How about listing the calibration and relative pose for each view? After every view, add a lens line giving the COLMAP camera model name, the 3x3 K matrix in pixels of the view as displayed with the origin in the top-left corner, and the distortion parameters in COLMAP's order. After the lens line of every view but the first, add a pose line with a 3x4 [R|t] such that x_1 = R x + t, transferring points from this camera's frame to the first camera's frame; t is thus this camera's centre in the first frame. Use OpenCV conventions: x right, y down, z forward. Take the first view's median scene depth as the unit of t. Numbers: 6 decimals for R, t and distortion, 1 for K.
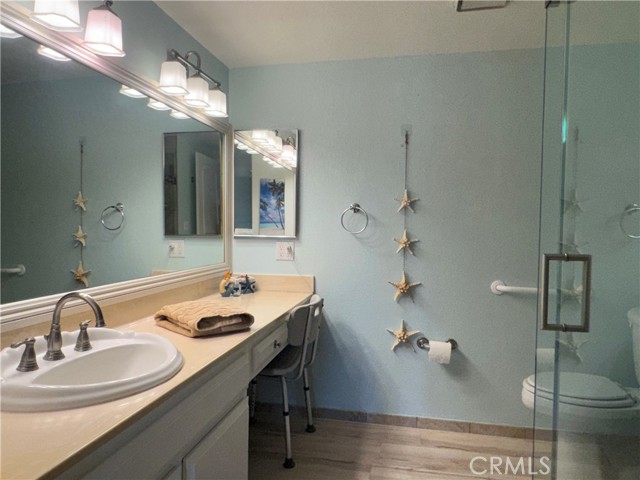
lens RADIAL K [[452.2, 0, 320.0], [0, 452.2, 240.0], [0, 0, 1]] dist [-0.004777, -0.000885]
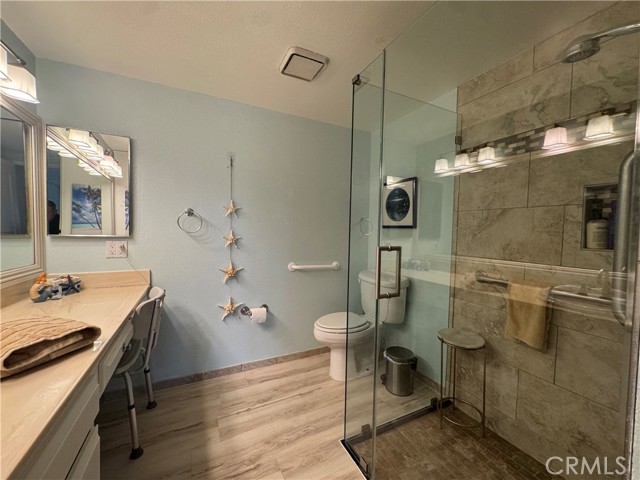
lens RADIAL K [[256.7, 0, 320.7], [0, 256.7, 239.2], [0, 0, 1]] dist [-0.002268, -0.000030]
pose [[0.786997, -0.018671, 0.616675, -0.075026], [0.011272, 0.999810, 0.015886, -0.003851], [-0.616854, -0.005551, 0.787058, 0.230087]]
